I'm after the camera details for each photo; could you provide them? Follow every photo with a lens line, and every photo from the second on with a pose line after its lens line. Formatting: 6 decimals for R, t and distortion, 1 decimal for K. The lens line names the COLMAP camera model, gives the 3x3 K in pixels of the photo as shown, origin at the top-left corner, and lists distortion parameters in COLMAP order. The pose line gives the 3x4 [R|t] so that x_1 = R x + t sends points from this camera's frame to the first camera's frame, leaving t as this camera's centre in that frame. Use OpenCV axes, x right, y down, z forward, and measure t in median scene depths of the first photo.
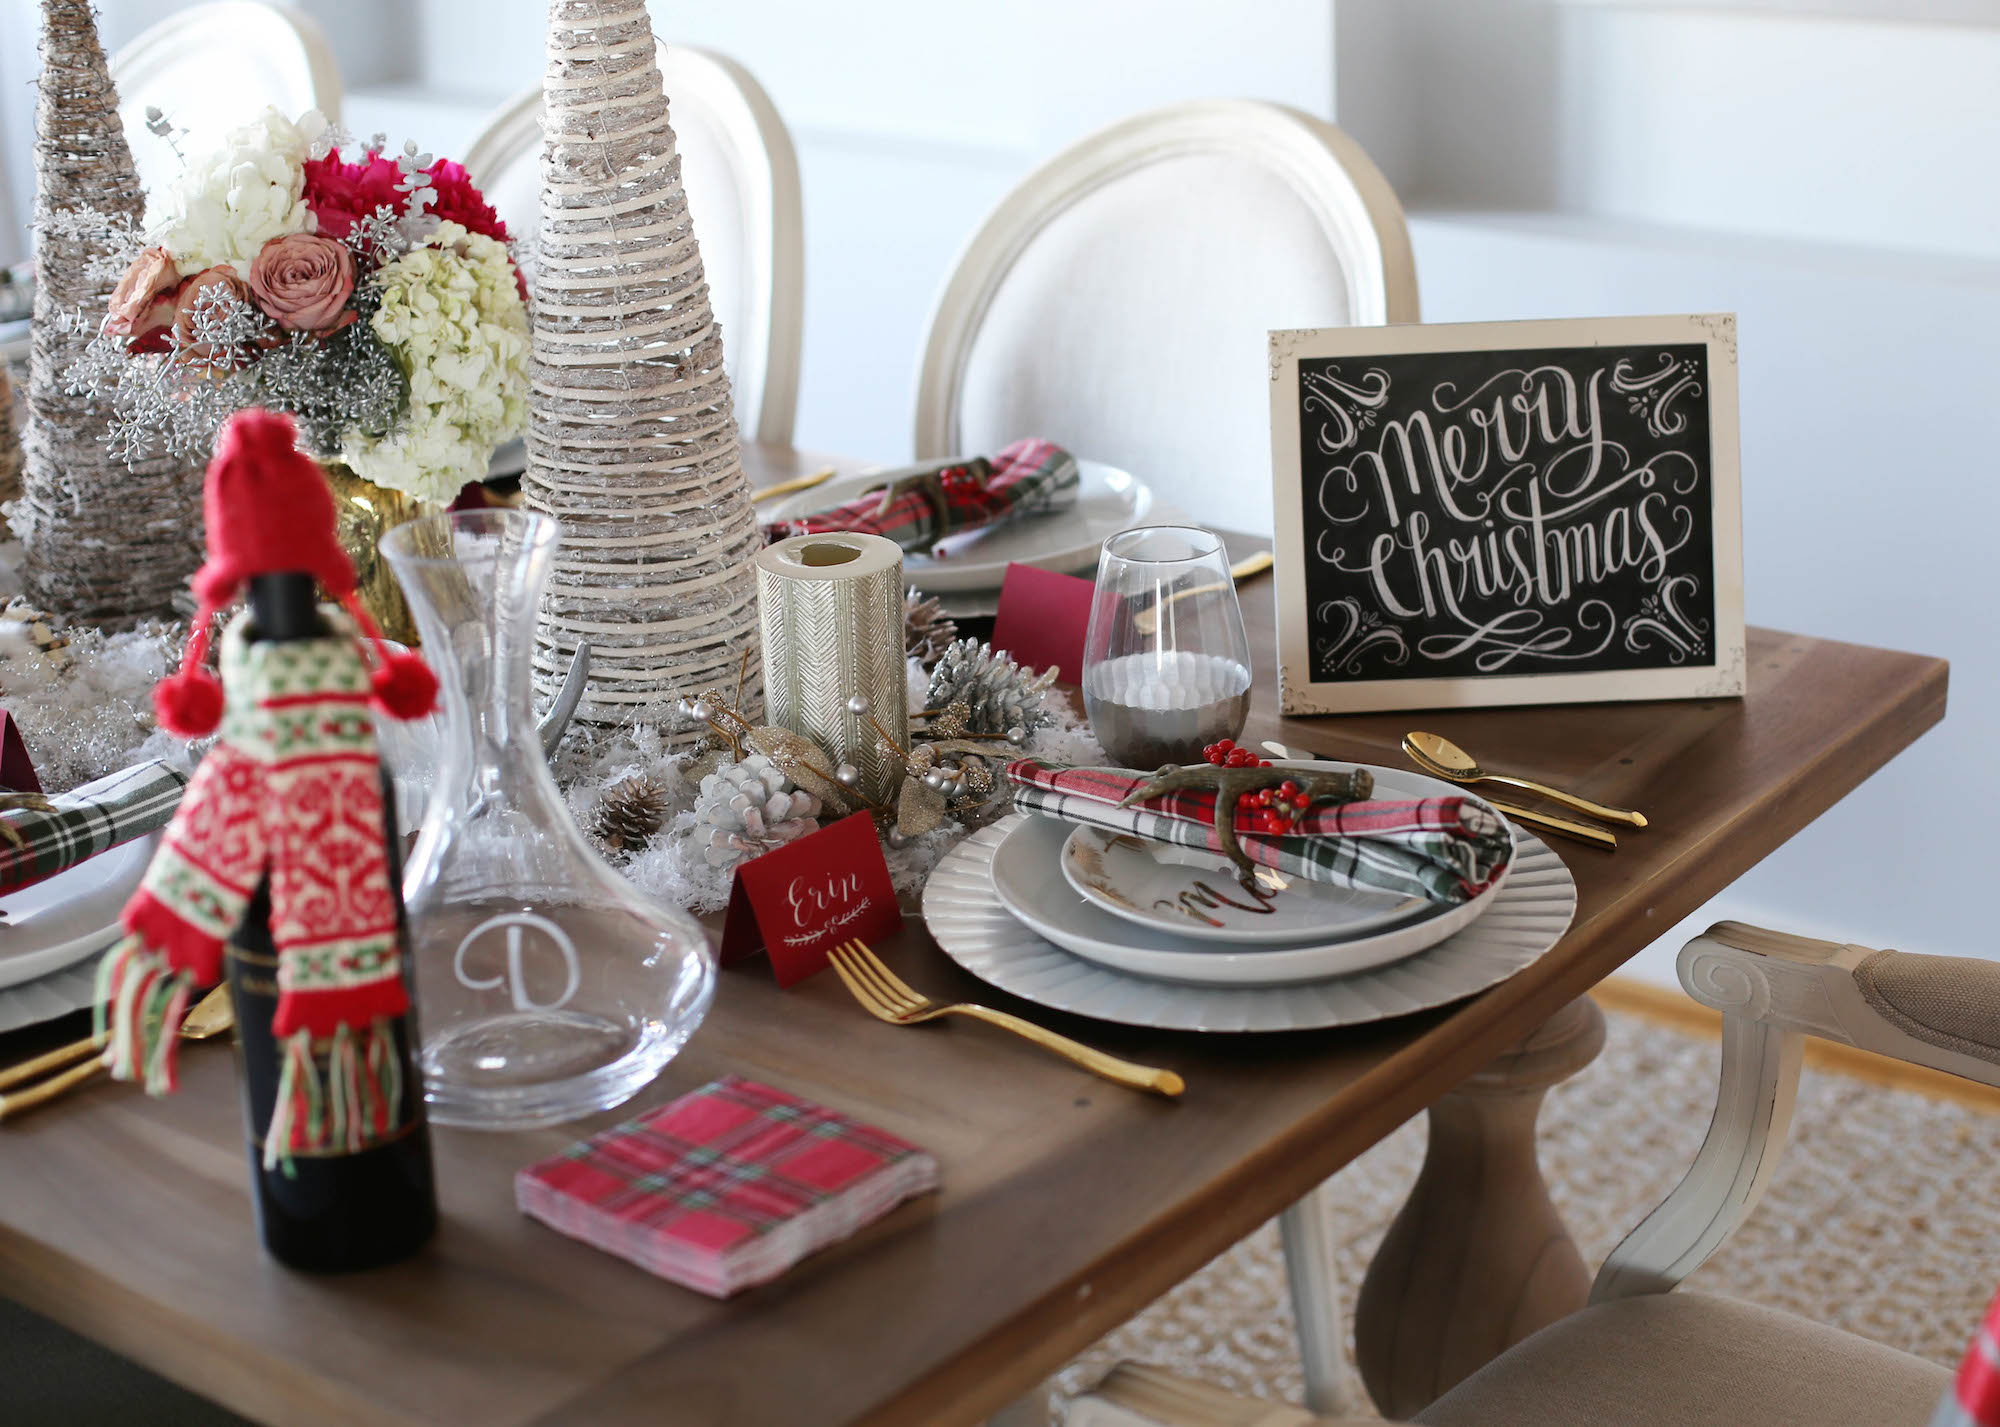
lens RADIAL K [[3232.2, 0, 1099.1], [0, 3232.2, 695.1], [0, 0, 1]] dist [-0.153780, 0.092896]
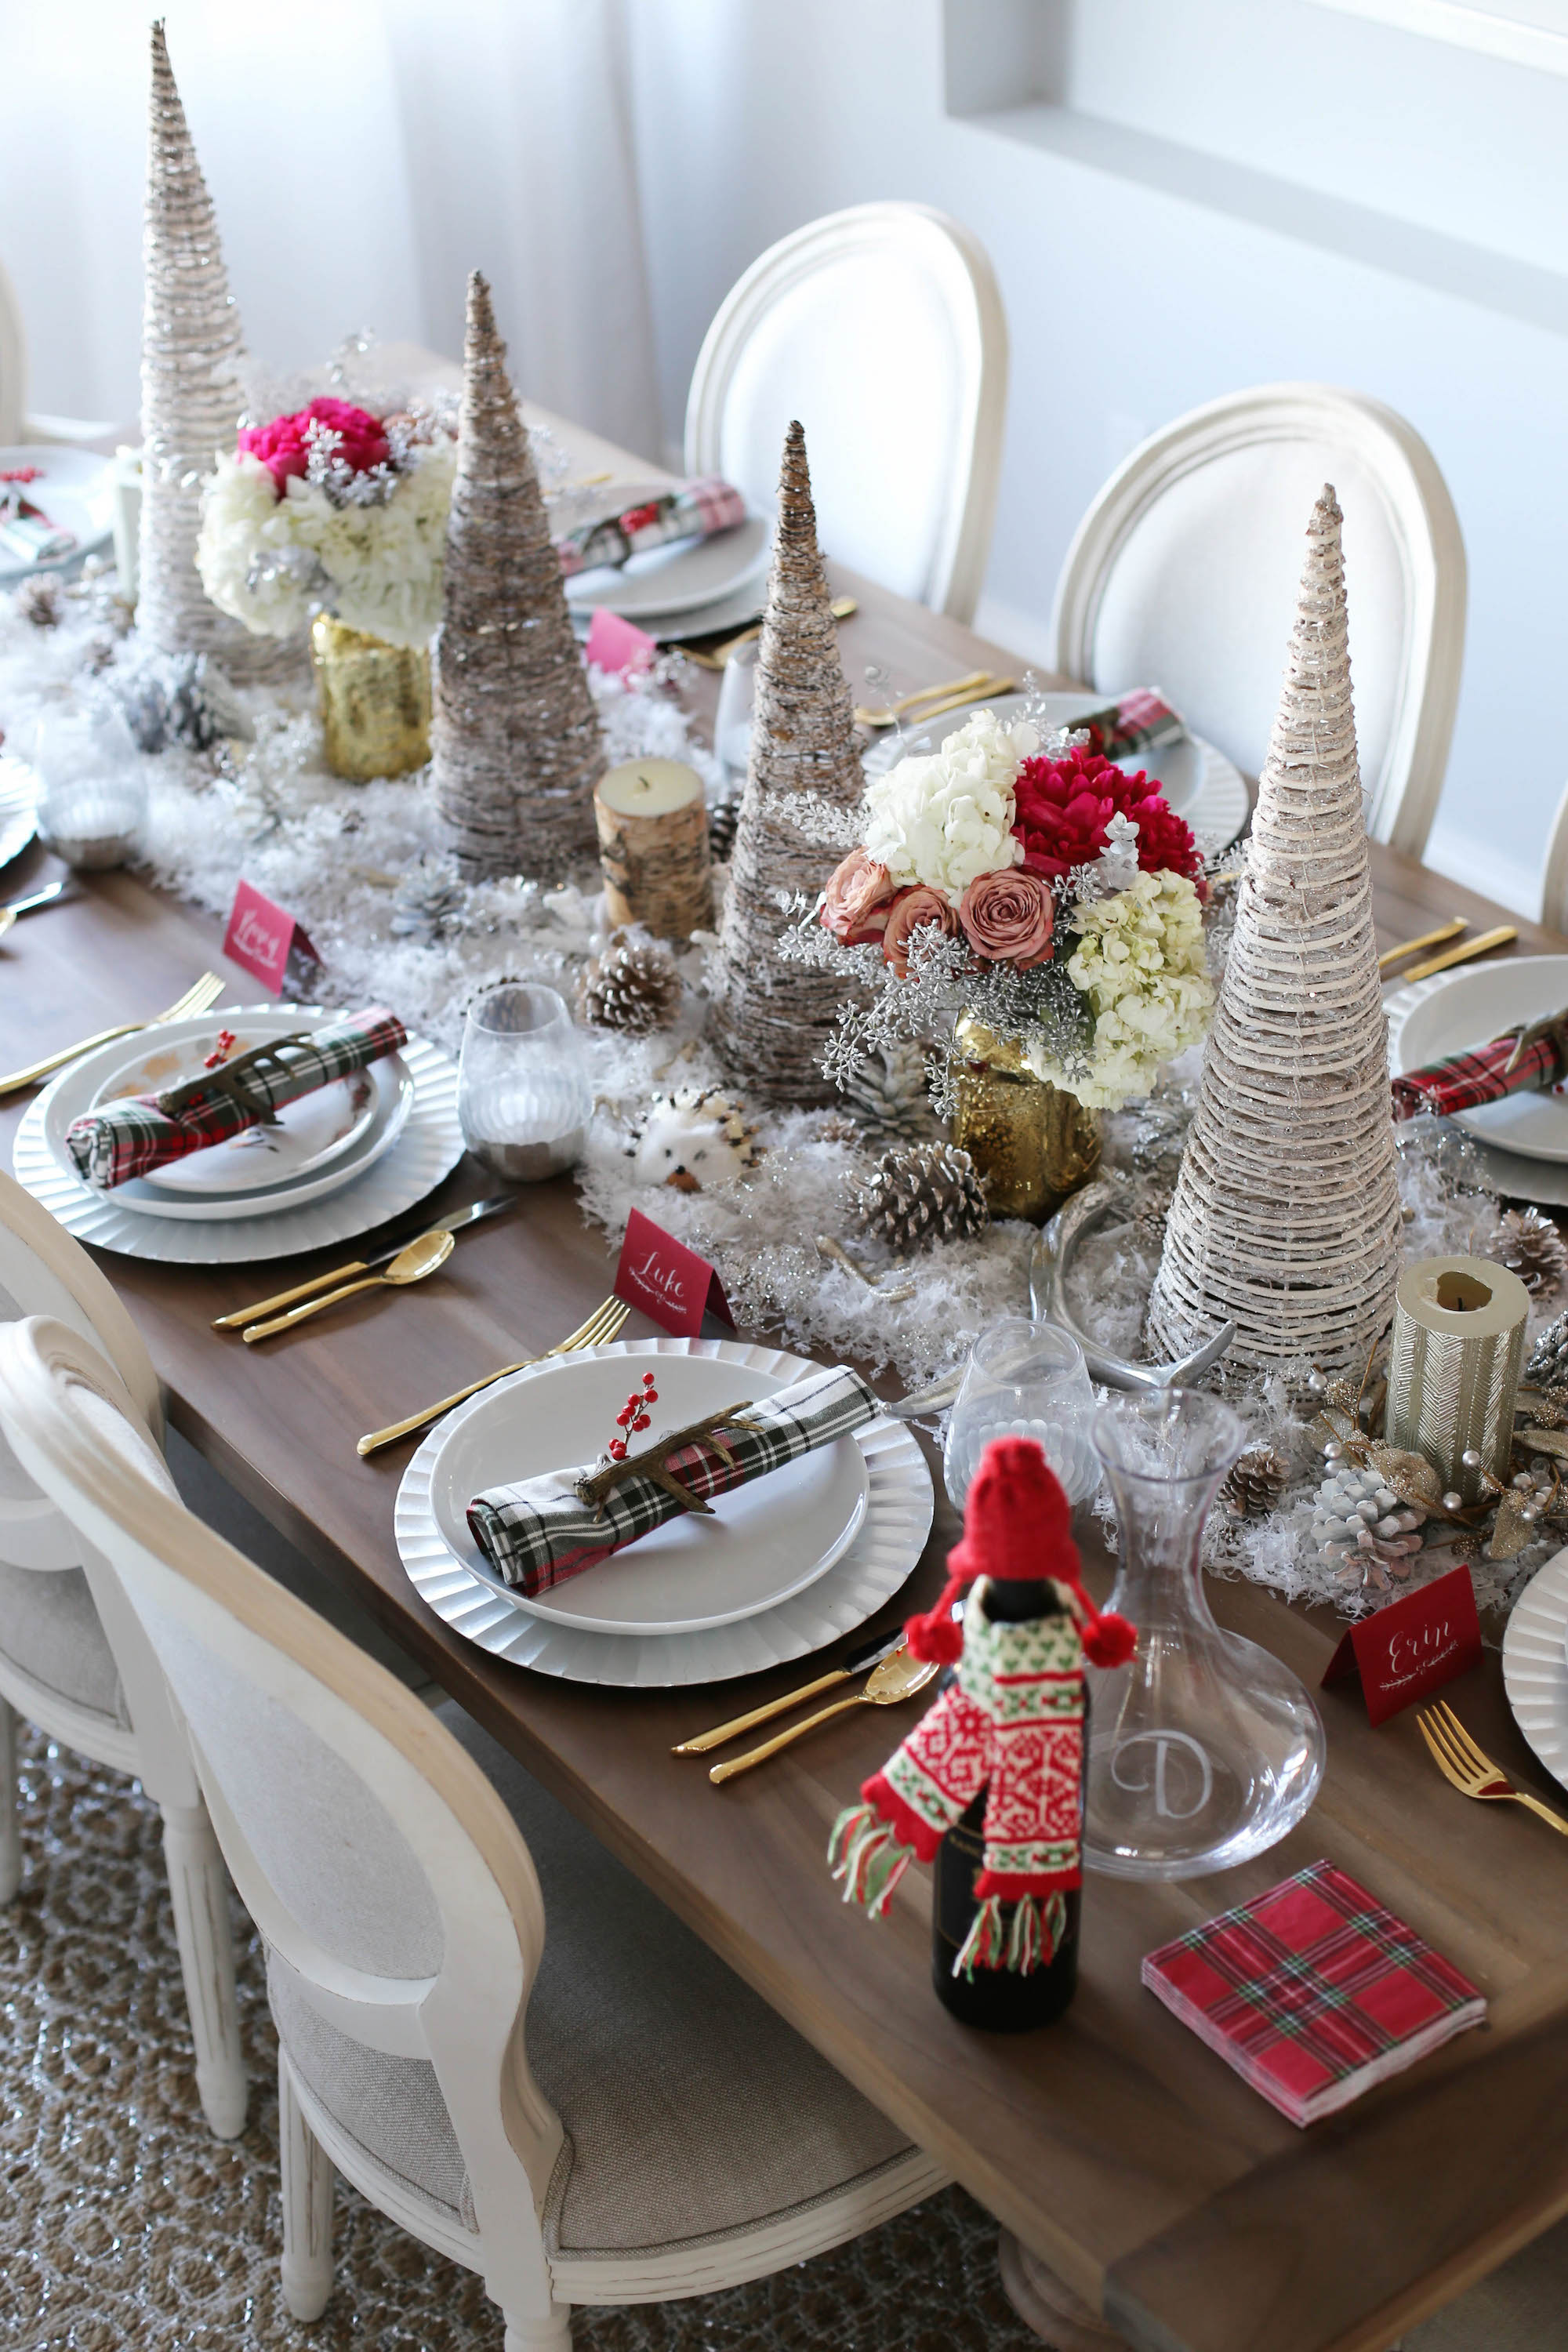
lens RADIAL K [[3458.6, 0, 769.4], [0, 3458.6, 1189.4], [0, 0, 1]] dist [-0.154406, 0.152007]
pose [[0.964130, 0.147472, -0.220692, -0.054106], [-0.084005, 0.958244, 0.273332, -0.353991], [0.251786, -0.244989, 0.936261, -0.142982]]
